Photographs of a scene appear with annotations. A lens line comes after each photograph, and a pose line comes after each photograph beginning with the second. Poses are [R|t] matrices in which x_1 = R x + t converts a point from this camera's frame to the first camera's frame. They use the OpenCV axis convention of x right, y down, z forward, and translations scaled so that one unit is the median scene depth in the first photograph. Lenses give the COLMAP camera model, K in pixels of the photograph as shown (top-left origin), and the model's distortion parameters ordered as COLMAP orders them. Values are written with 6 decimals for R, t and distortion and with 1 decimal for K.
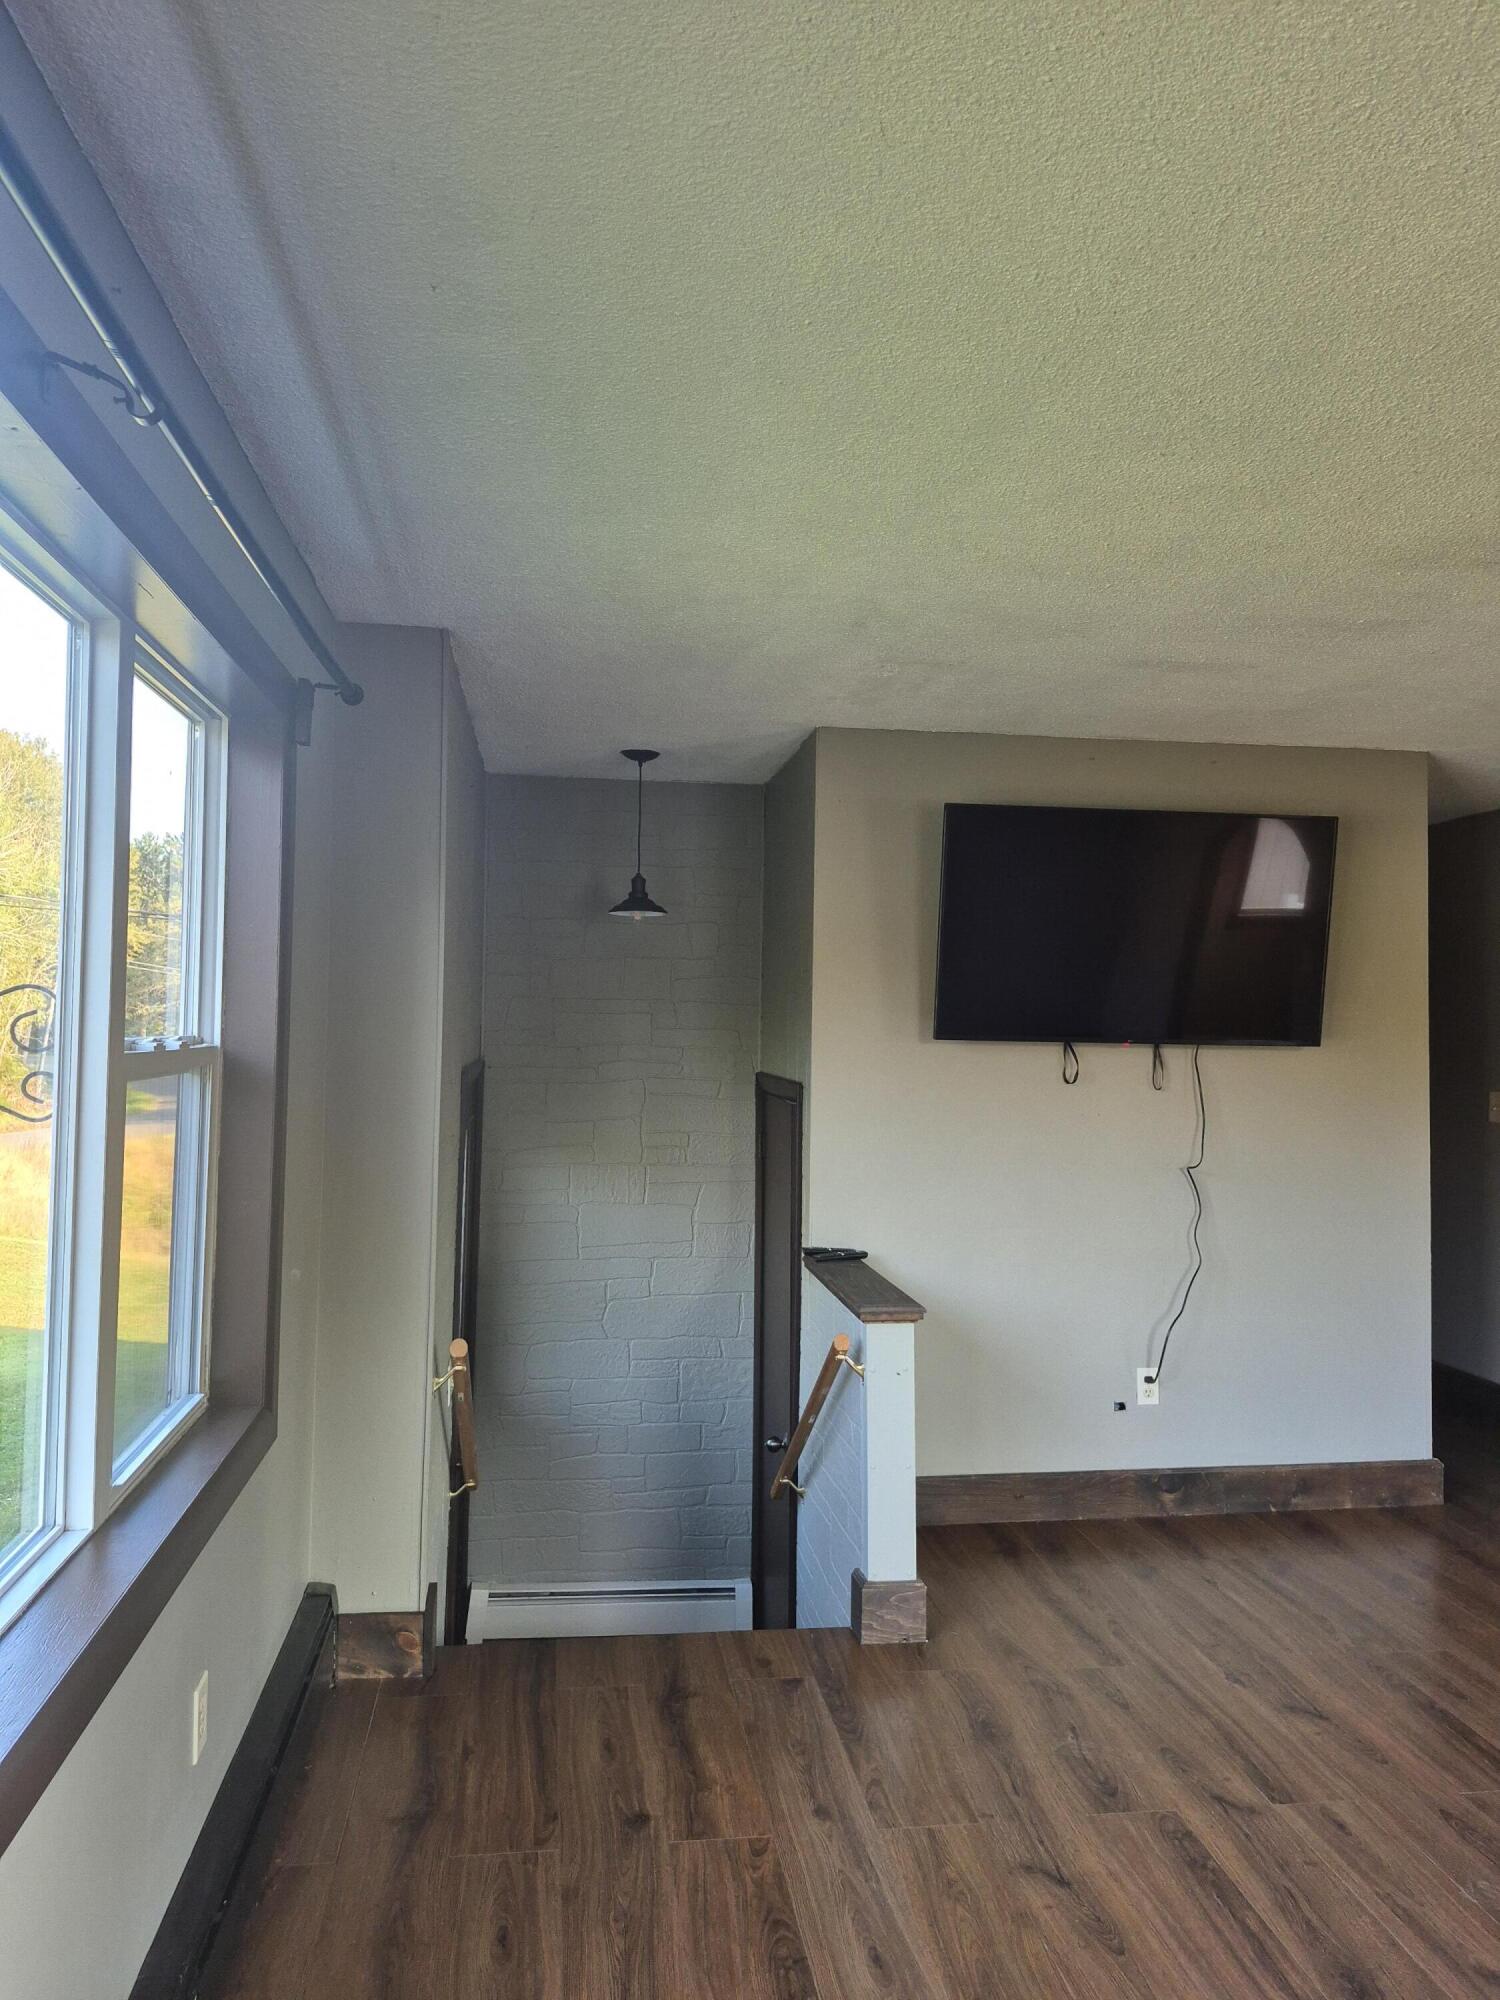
lens RADIAL K [[1368.0, 0, 740.1], [0, 1368.0, 985.4], [0, 0, 1]] dist [0.102666, -0.123071]
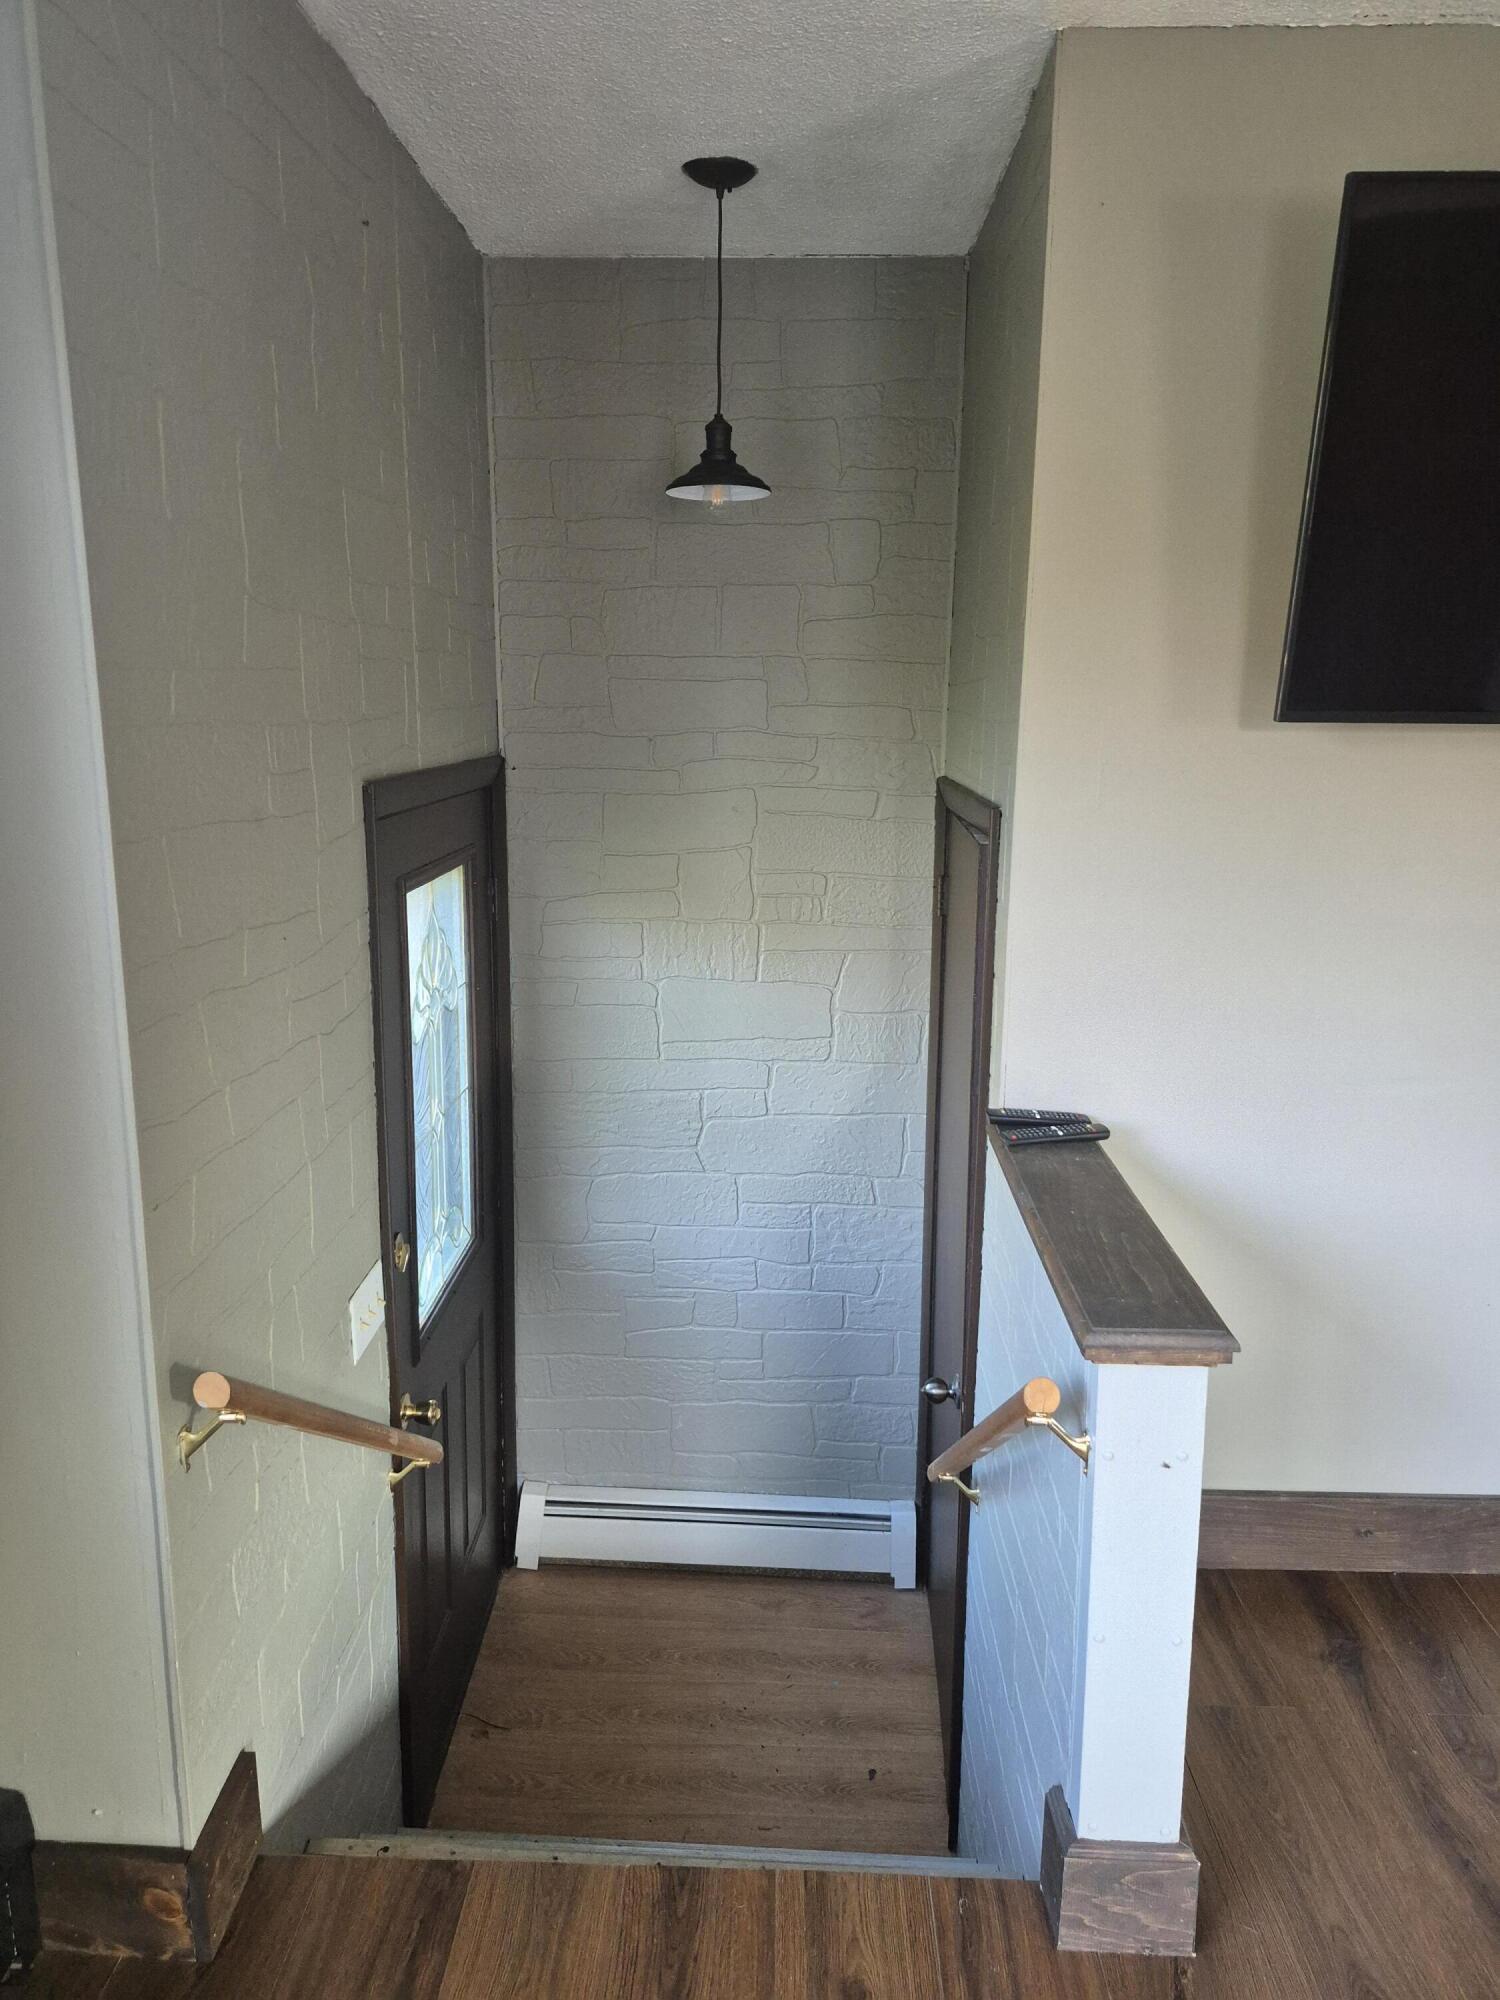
lens RADIAL K [[1368.0, 0, 740.1], [0, 1368.0, 985.4], [0, 0, 1]] dist [0.102666, -0.123071]
pose [[0.984915, 0.028664, -0.170650, 0.039108], [0.011742, 0.972841, 0.231177, 0.013730], [0.172642, -0.229693, 0.957829, 0.450686]]
